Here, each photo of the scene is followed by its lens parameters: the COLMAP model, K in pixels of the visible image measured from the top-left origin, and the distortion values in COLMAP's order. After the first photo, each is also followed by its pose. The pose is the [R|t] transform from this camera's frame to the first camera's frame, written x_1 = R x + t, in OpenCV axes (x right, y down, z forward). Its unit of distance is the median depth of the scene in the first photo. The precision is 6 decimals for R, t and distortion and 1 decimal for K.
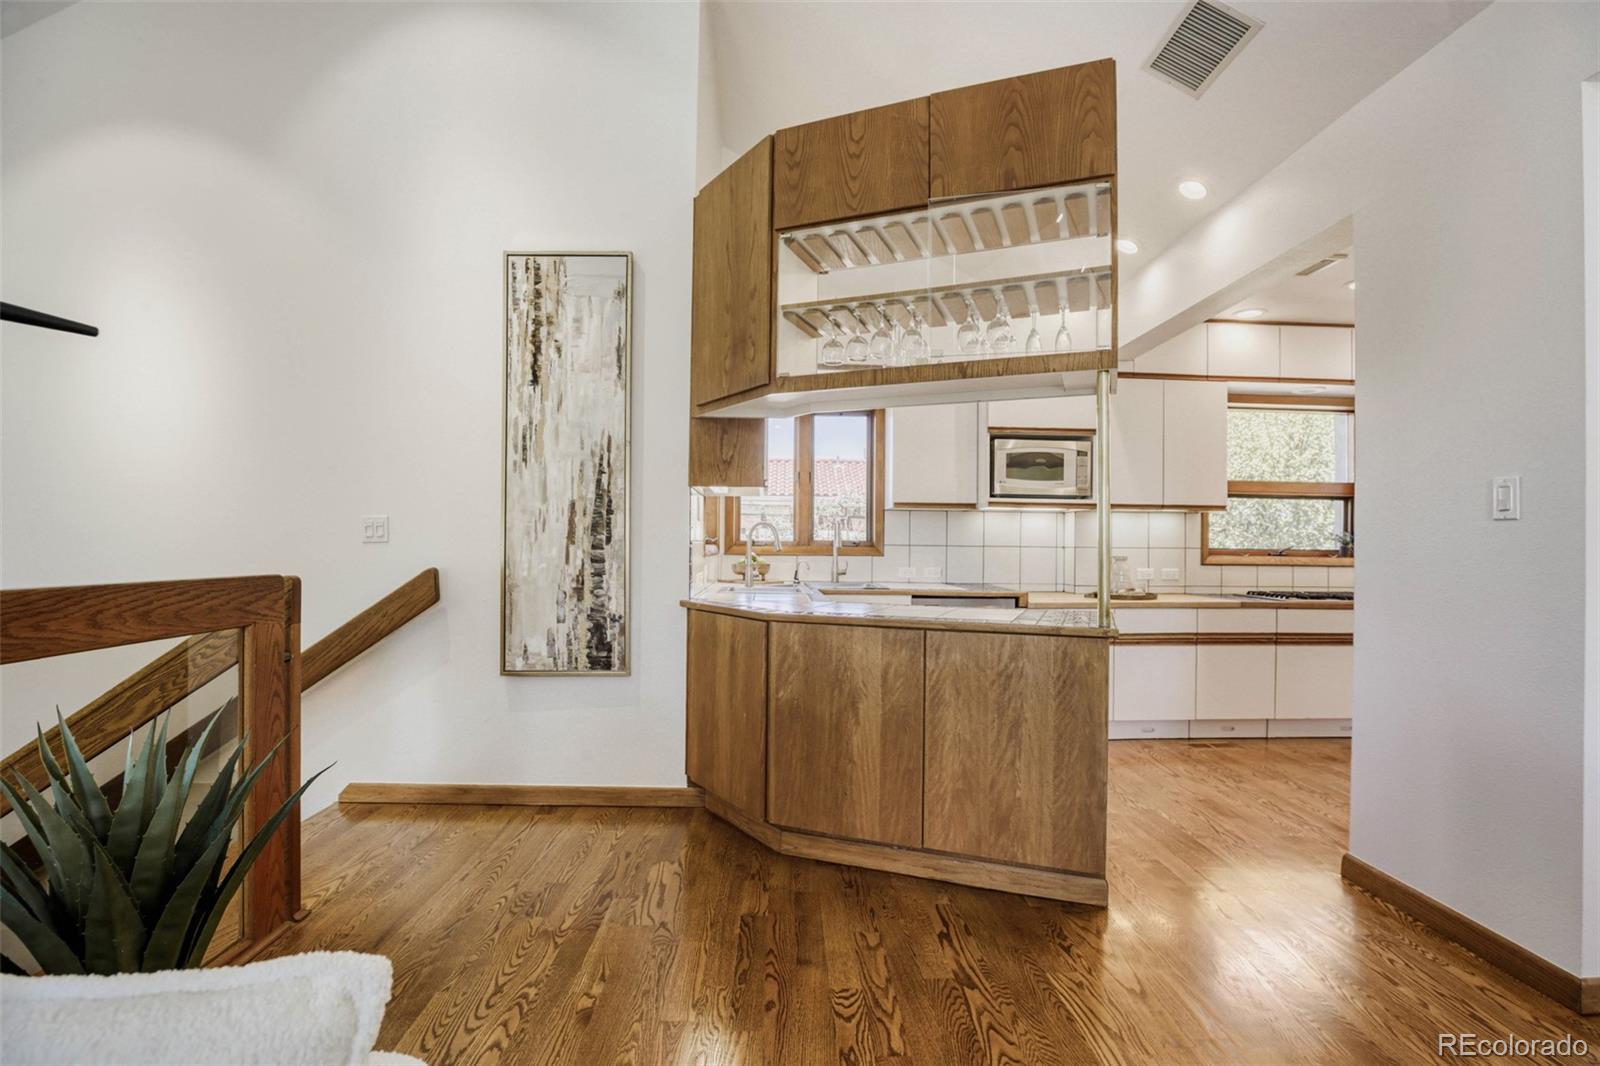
lens RADIAL K [[740.9, 0, 804.1], [0, 740.9, 540.5], [0, 0, 1]] dist [-0.032327, 0.005792]
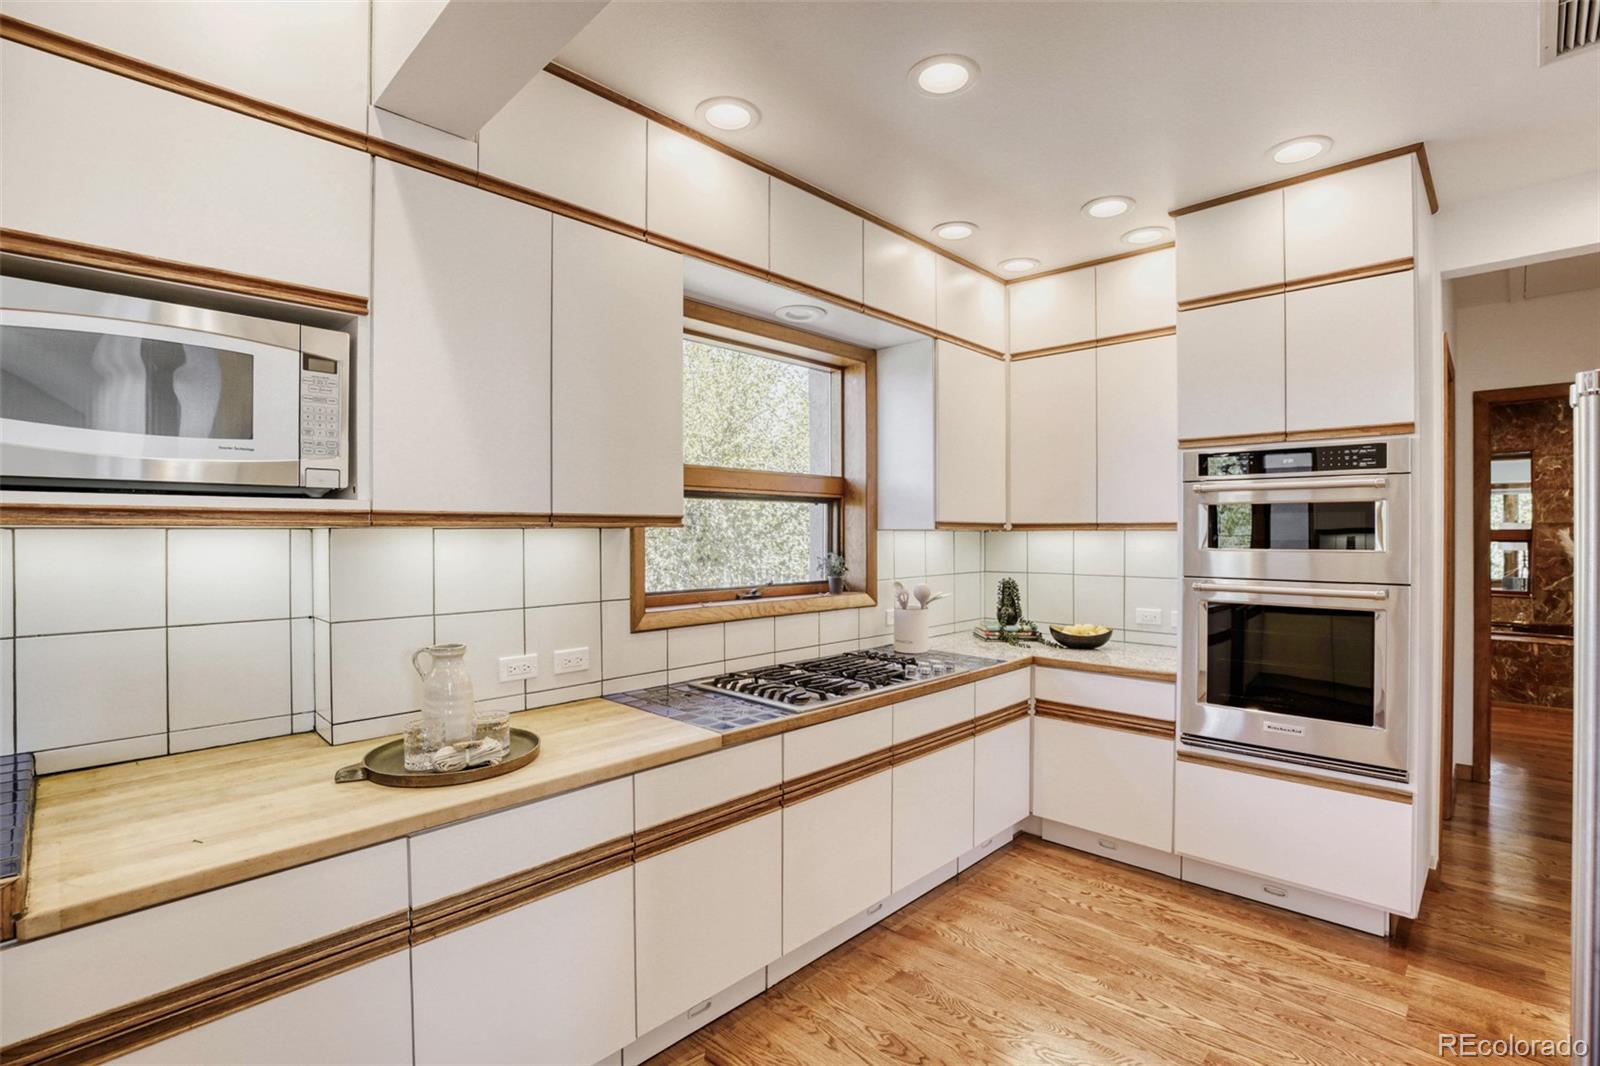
lens RADIAL K [[740.9, 0, 816.2], [0, 740.9, 531.2], [0, 0, 1]] dist [-0.032327, 0.005792]
pose [[0.719131, -0.013708, 0.694739, 0.323581], [0.007958, 0.999902, 0.011492, -0.045003], [-0.694829, -0.002735, 0.719170, 0.630630]]
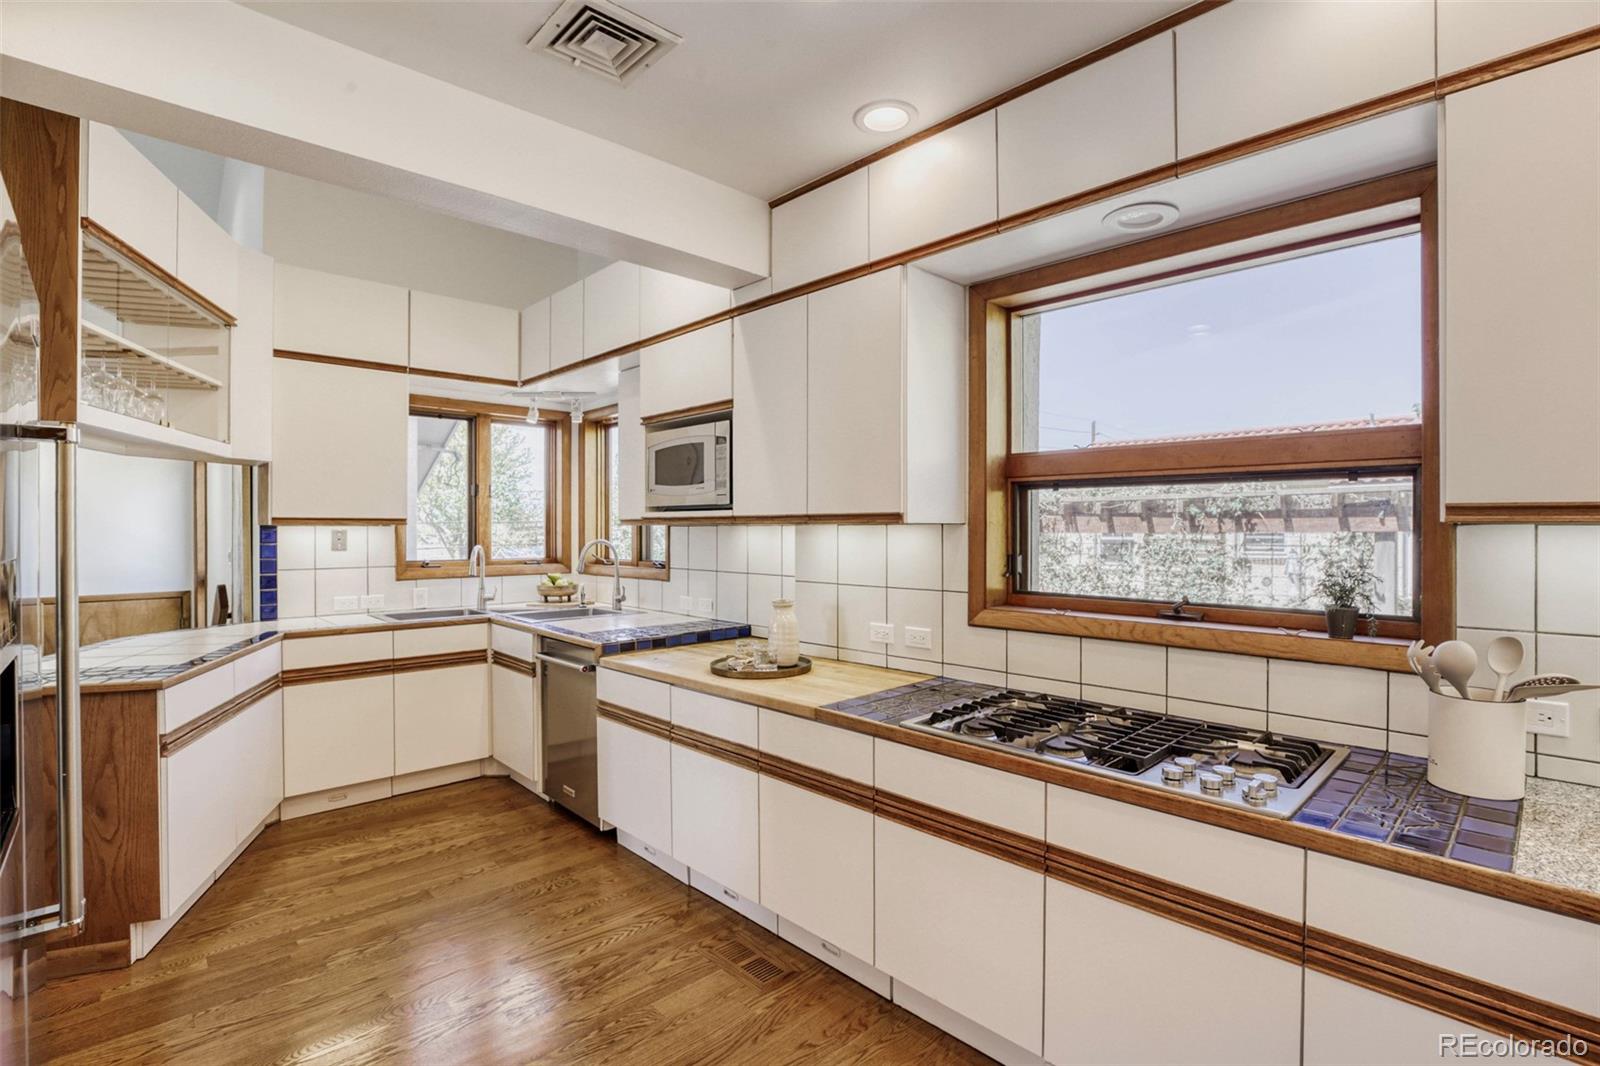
lens RADIAL K [[740.9, 0, 810.2], [0, 740.9, 531.1], [0, 0, 1]] dist [-0.032327, 0.005792]
pose [[0.670269, -0.009796, -0.742053, 0.964264], [0.011998, 0.999925, -0.002363, -0.036461], [0.742021, -0.007319, 0.670337, 0.651427]]
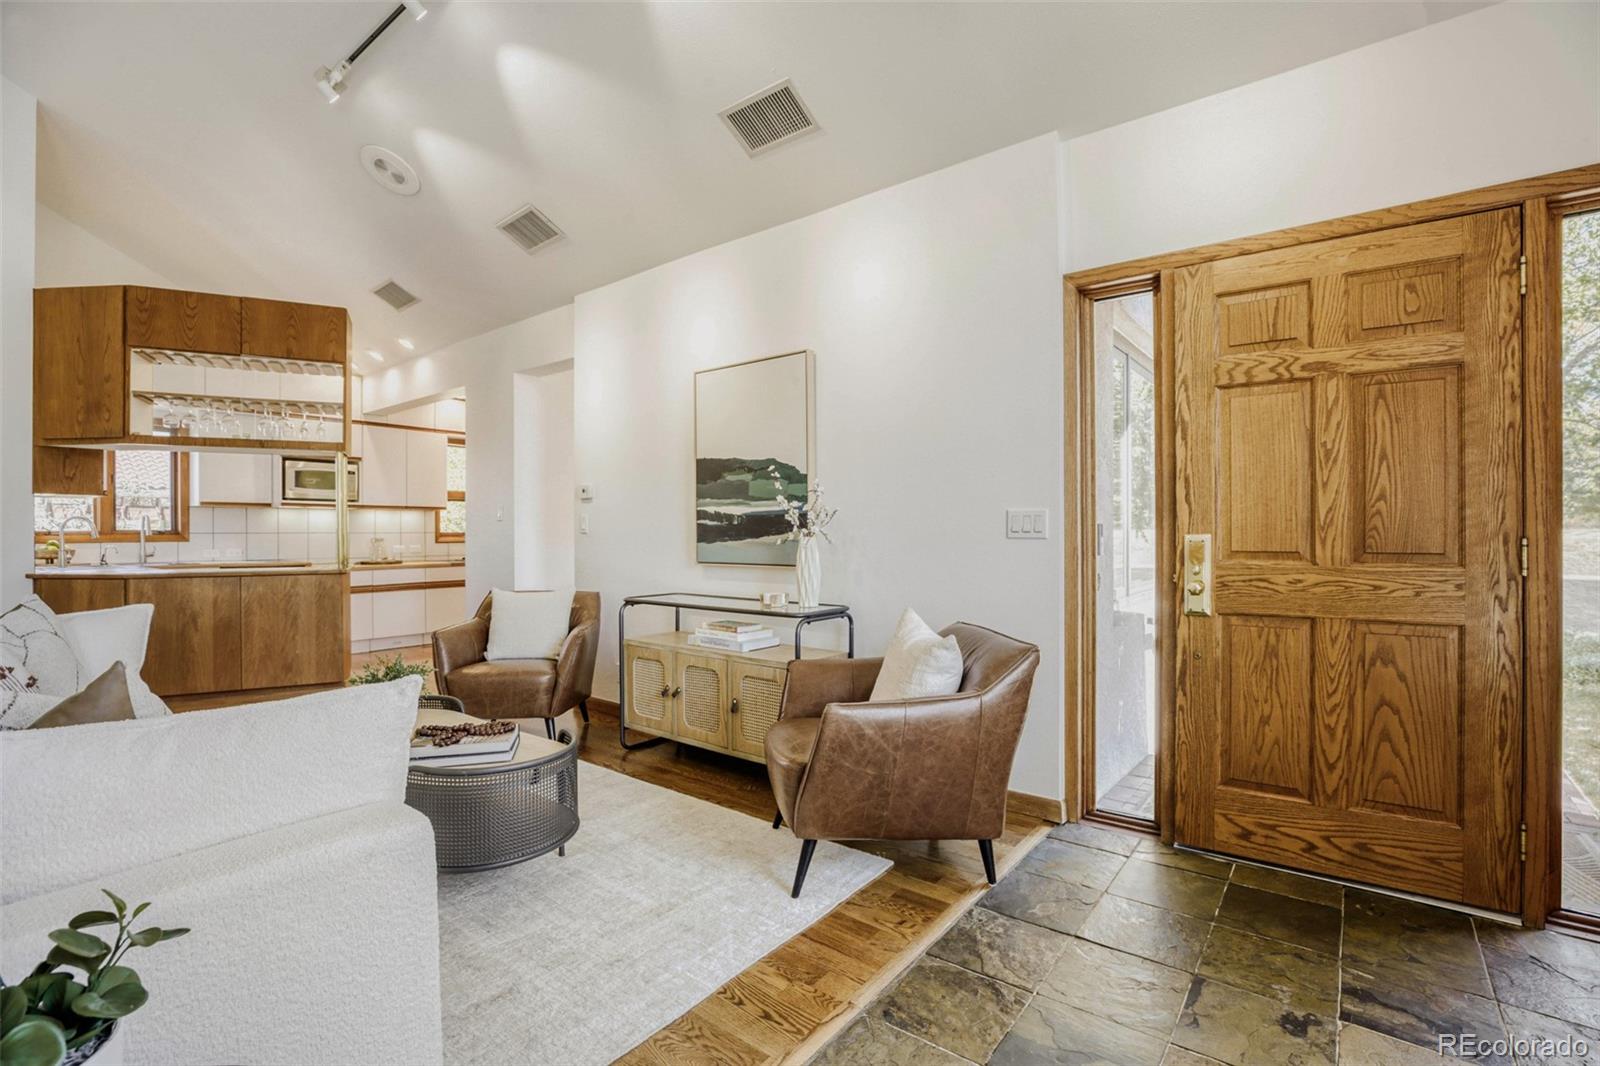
lens RADIAL K [[740.9, 0, 810.2], [0, 740.9, 529.8], [0, 0, 1]] dist [-0.032327, 0.005792]
pose [[0.649815, -0.011232, 0.760010, -0.179267], [0.005827, 0.999935, 0.009795, -0.006845], [-0.760070, -0.001937, 0.649838, -0.782973]]
